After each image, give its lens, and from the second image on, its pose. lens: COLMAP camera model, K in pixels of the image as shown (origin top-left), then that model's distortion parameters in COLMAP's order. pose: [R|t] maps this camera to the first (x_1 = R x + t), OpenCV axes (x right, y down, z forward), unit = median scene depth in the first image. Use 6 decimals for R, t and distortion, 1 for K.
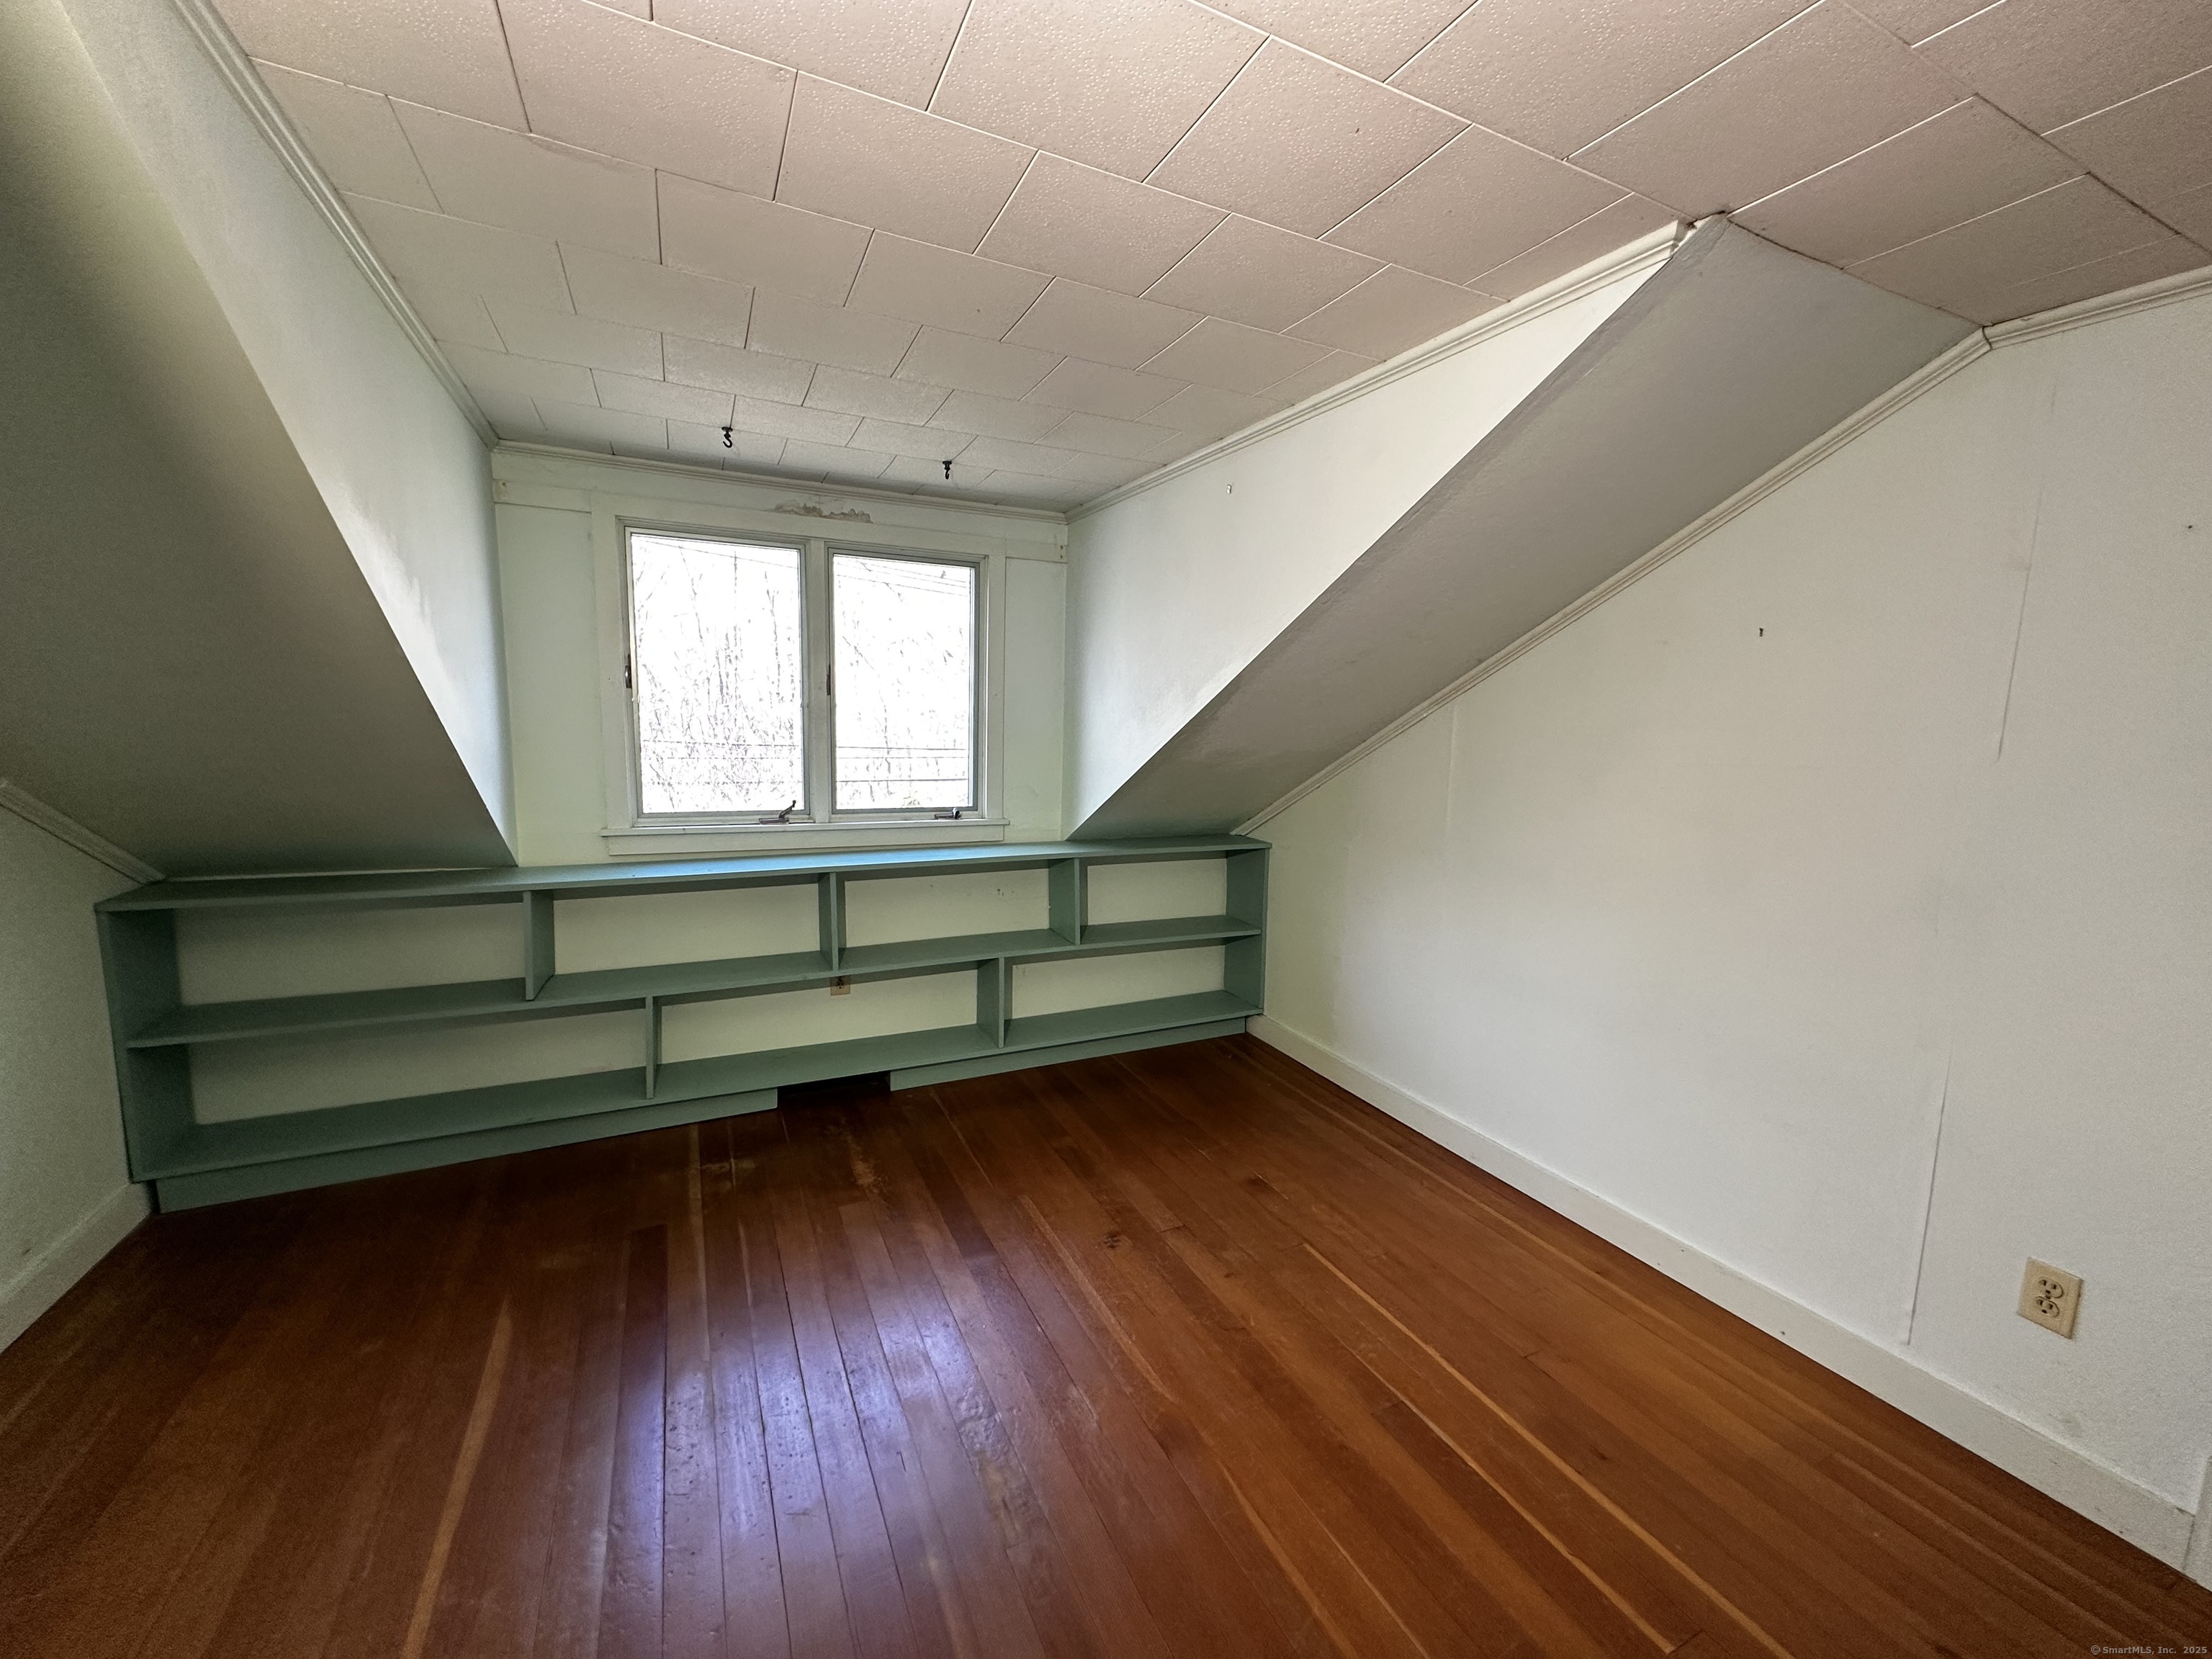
lens RADIAL K [[878.6, 0, 1108.8], [0, 878.6, 828.9], [0, 0, 1]] dist [0.000320, 0.000110]
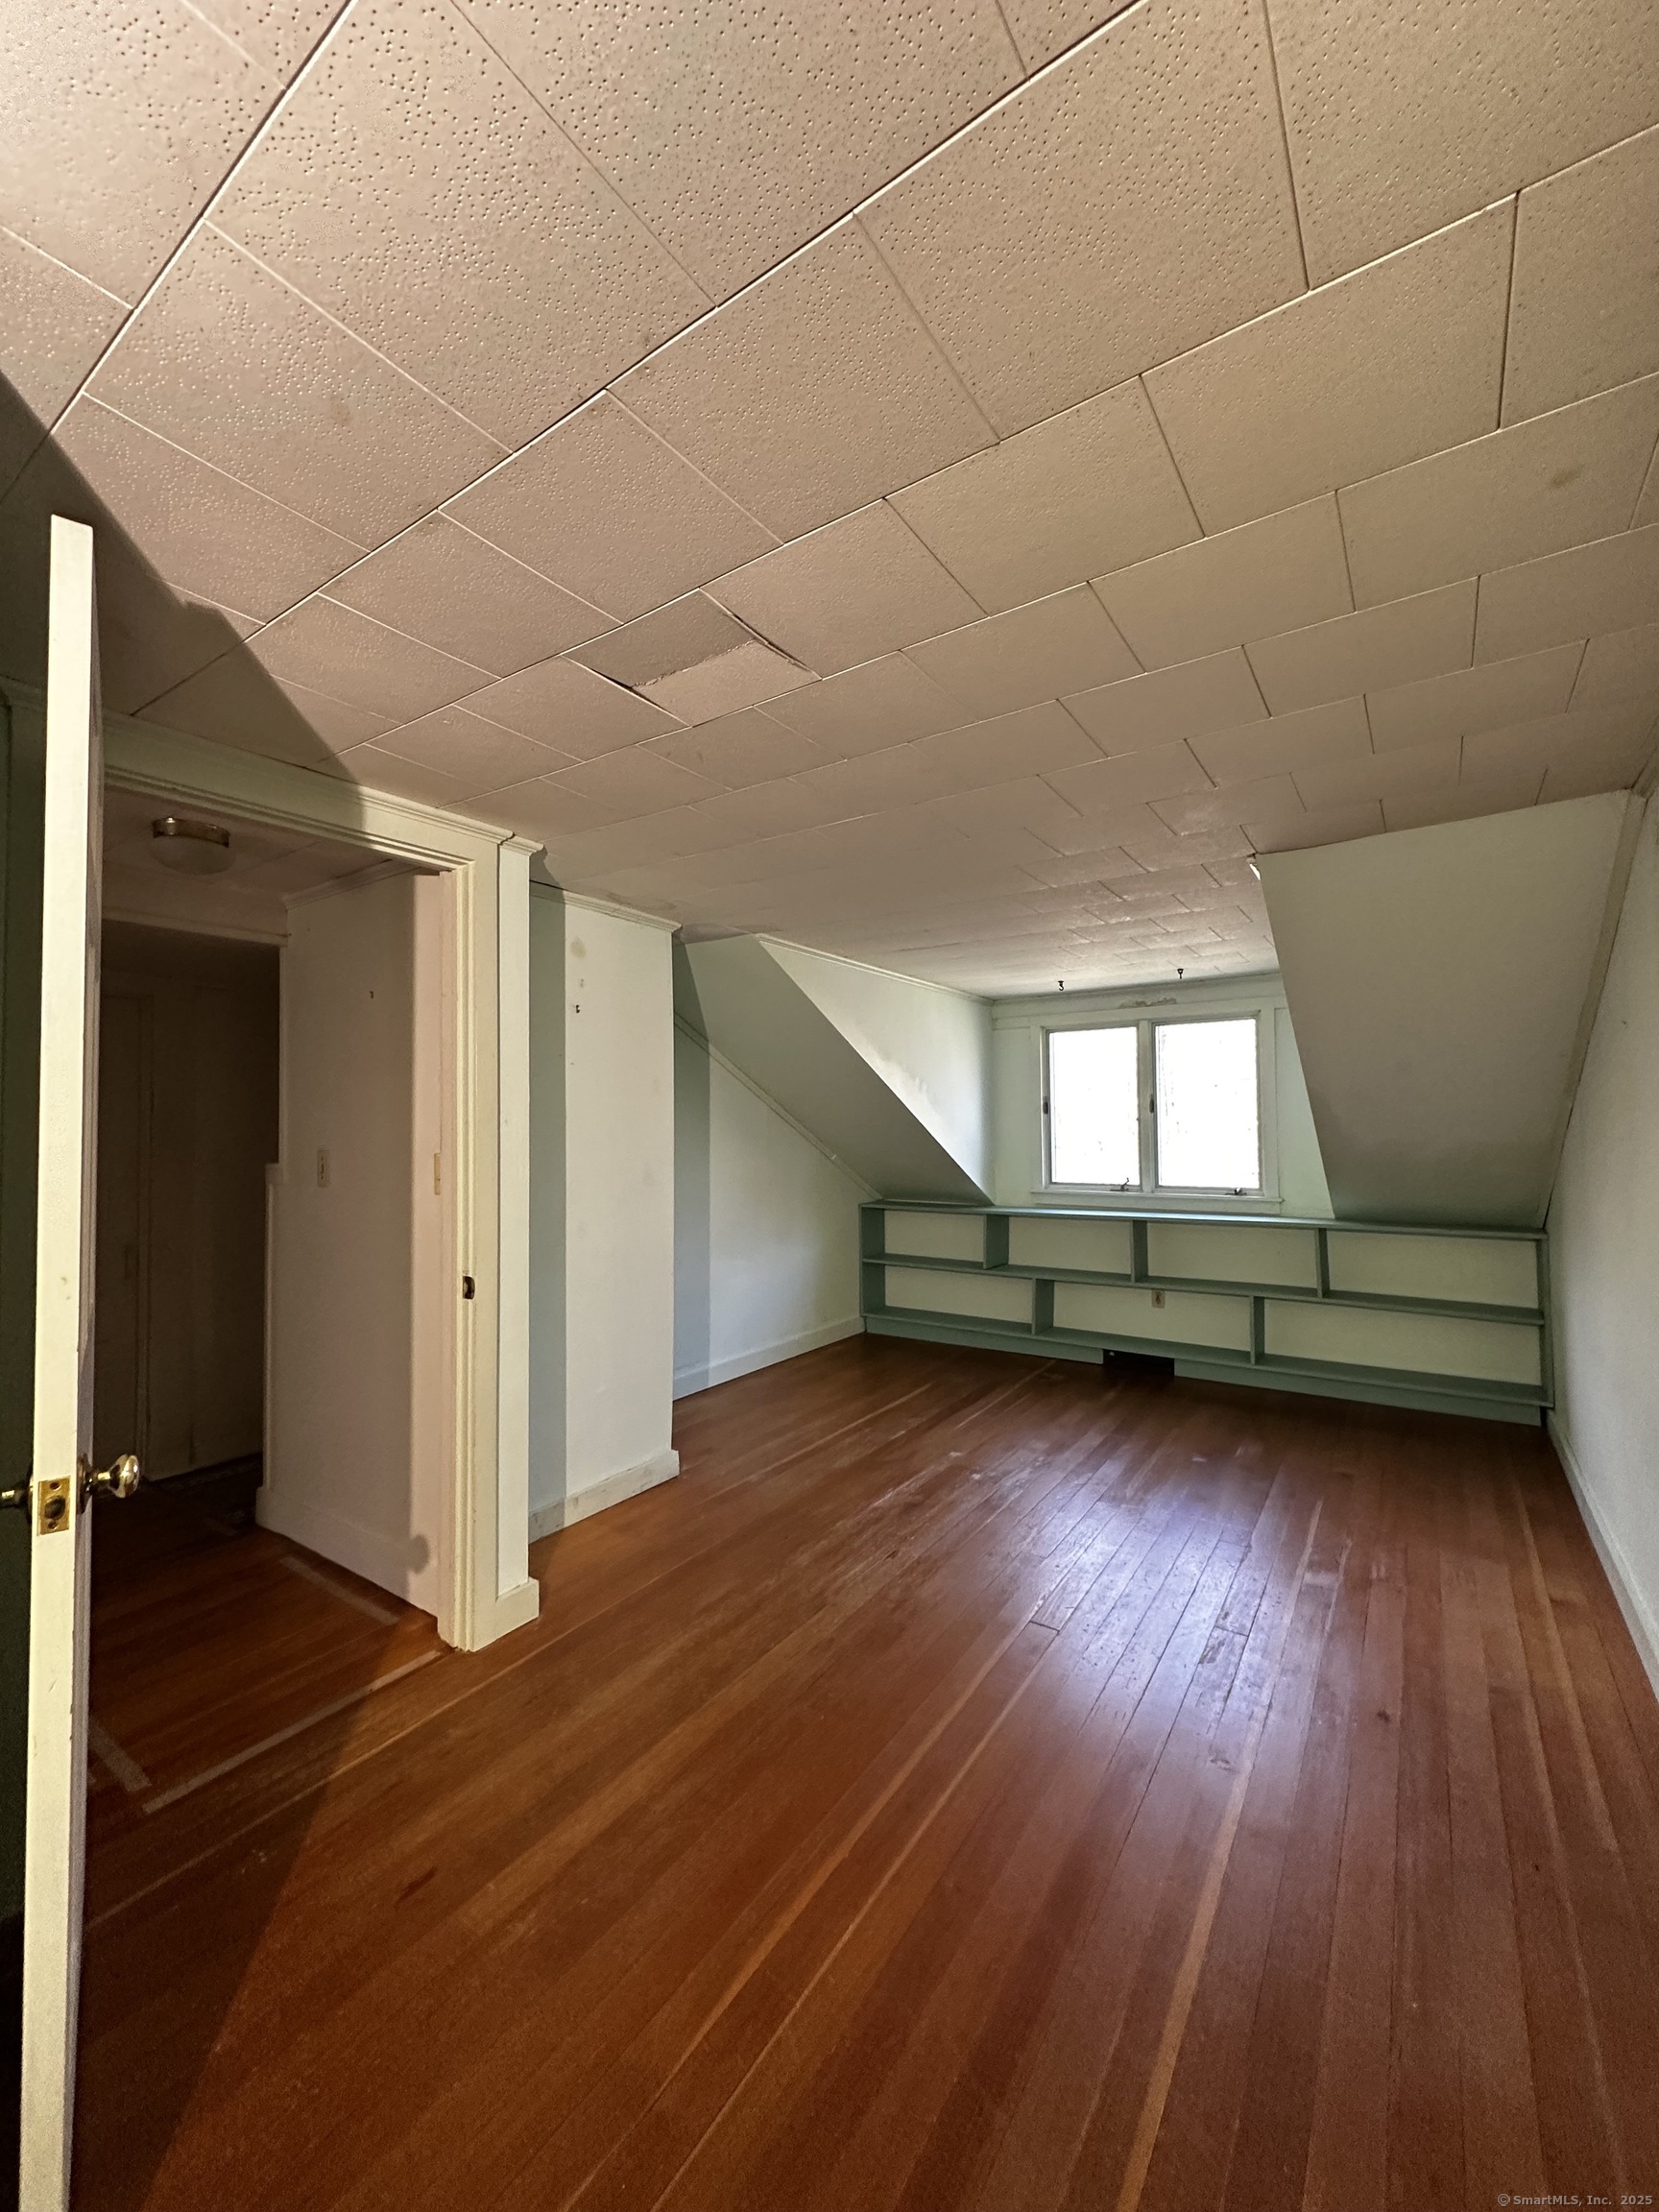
lens RADIAL K [[878.6, 0, 822.6], [0, 878.6, 1103.9], [0, 0, 1]] dist [0.000320, 0.000110]
pose [[0.498229, -0.051741, -0.865500, 0.784018], [-0.090700, 0.989631, -0.111373, 0.066088], [0.862288, 0.133990, 0.488370, -0.307379]]
